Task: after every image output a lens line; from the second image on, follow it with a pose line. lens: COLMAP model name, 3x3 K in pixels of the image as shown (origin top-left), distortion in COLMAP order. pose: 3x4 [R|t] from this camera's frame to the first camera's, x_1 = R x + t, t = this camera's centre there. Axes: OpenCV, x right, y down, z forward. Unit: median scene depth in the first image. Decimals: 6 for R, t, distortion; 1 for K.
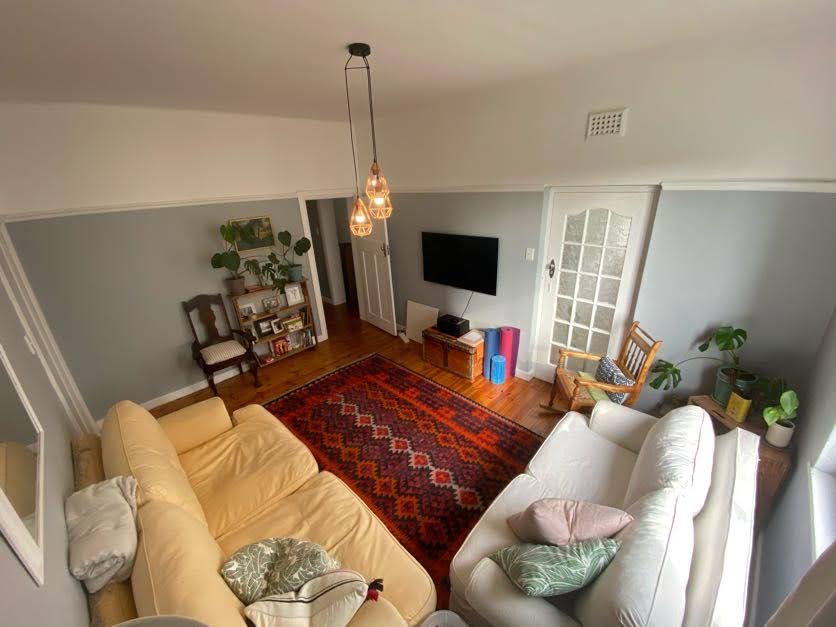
lens RADIAL K [[332.1, 0, 418.0], [0, 332.1, 313.5], [0, 0, 1]] dist [0.000628, -0.000257]
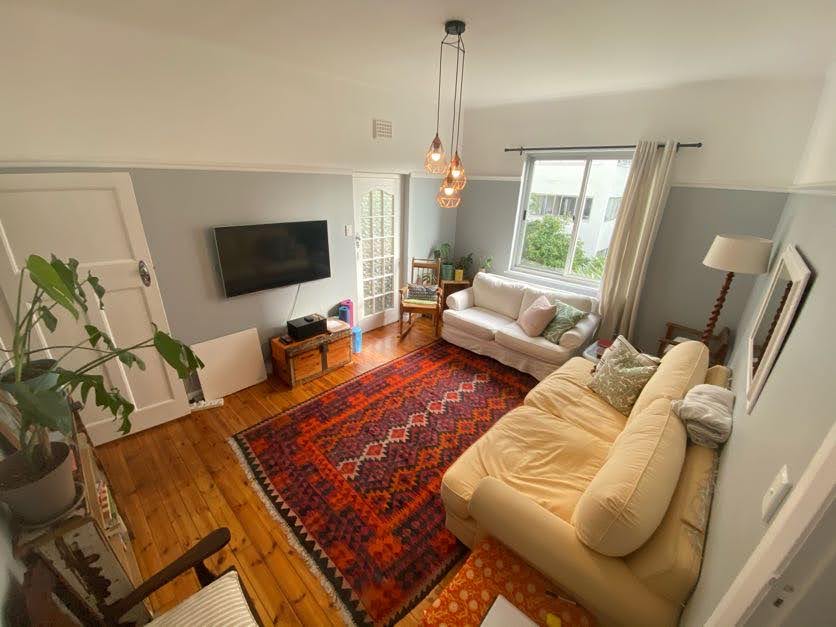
lens RADIAL K [[332.1, 0, 418.0], [0, 332.1, 313.5], [0, 0, 1]] dist [0.000628, -0.000257]
pose [[-0.019415, -0.336496, 0.941485, -0.826570], [0.340679, 0.883083, 0.322649, -0.205292], [-0.939979, 0.327009, 0.097492, 0.728623]]
